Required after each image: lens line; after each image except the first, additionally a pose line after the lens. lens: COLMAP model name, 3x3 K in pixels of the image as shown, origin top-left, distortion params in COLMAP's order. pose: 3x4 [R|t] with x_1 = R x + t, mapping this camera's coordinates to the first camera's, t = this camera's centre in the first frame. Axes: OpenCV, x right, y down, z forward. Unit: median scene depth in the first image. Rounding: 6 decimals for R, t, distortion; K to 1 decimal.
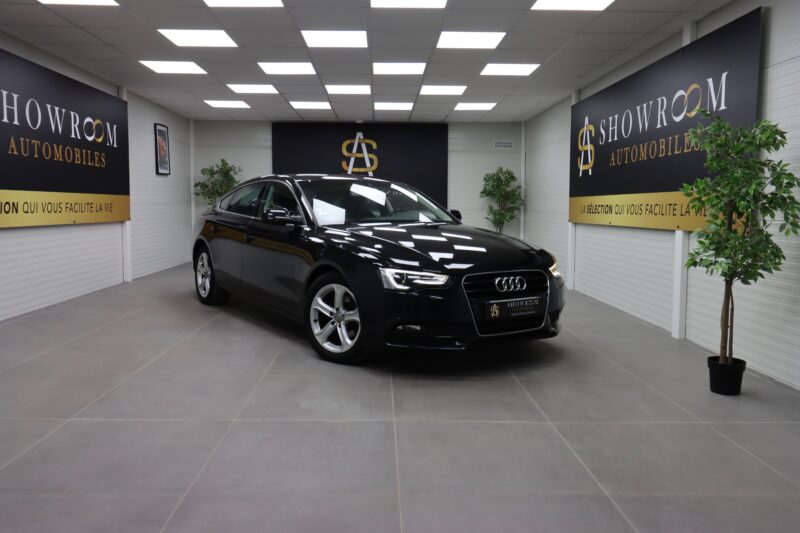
lens RADIAL K [[627.3, 0, 406.8], [0, 627.3, 265.6], [0, 0, 1]] dist [0.009679, -0.002128]
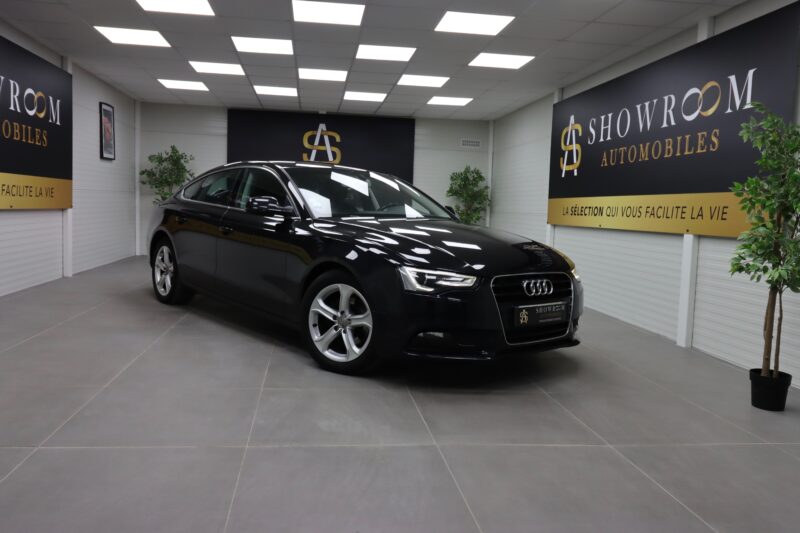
lens RADIAL K [[627.3, 0, 406.3], [0, 627.3, 266.3], [0, 0, 1]] dist [0.009679, -0.002128]
pose [[0.994055, 0.021114, 0.106808, -0.074175], [-0.021044, 0.999777, -0.001781, 0.002646], [-0.106822, -0.000478, 0.994278, 0.072563]]
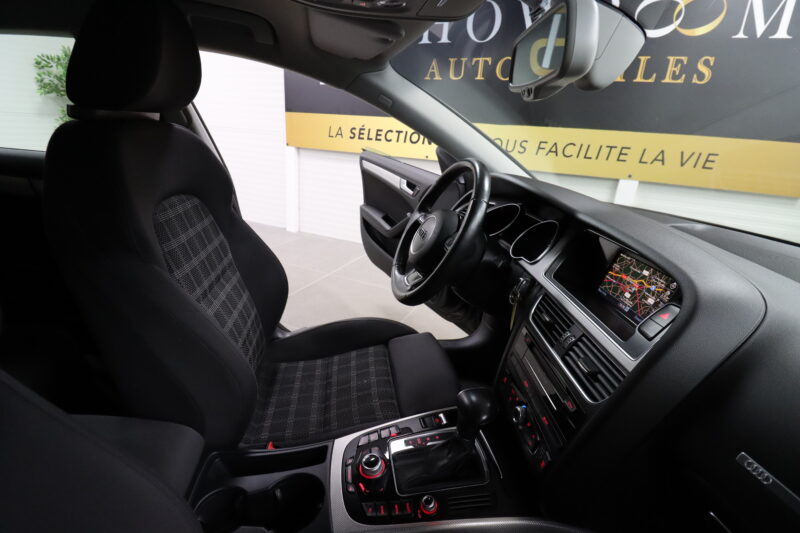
lens RADIAL K [[371.0, 0, 405.6], [0, 371.0, 260.5], [0, 0, 1]] dist [-0.007385, -0.006223]
pose [[0.436370, -0.271767, 0.857743, -0.125411], [0.018441, 0.955796, 0.293452, -0.081398], [-0.899578, -0.112236, 0.422093, 0.815554]]
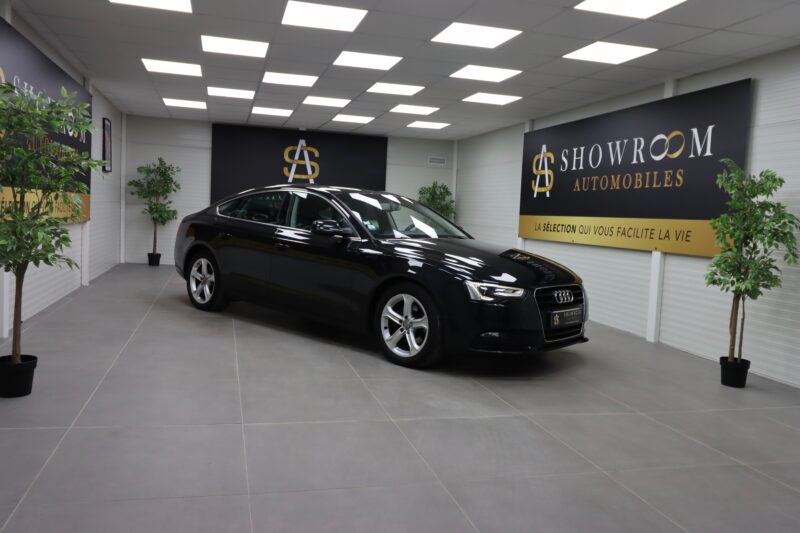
lens RADIAL K [[627.3, 0, 404.3], [0, 627.3, 267.6], [0, 0, 1]] dist [0.009679, -0.002128]
pose [[0.971461, 0.021299, 0.236239, -0.242400], [-0.020716, 0.999773, -0.004952, -0.007571], [-0.236291, -0.000084, 0.971682, -0.034645]]
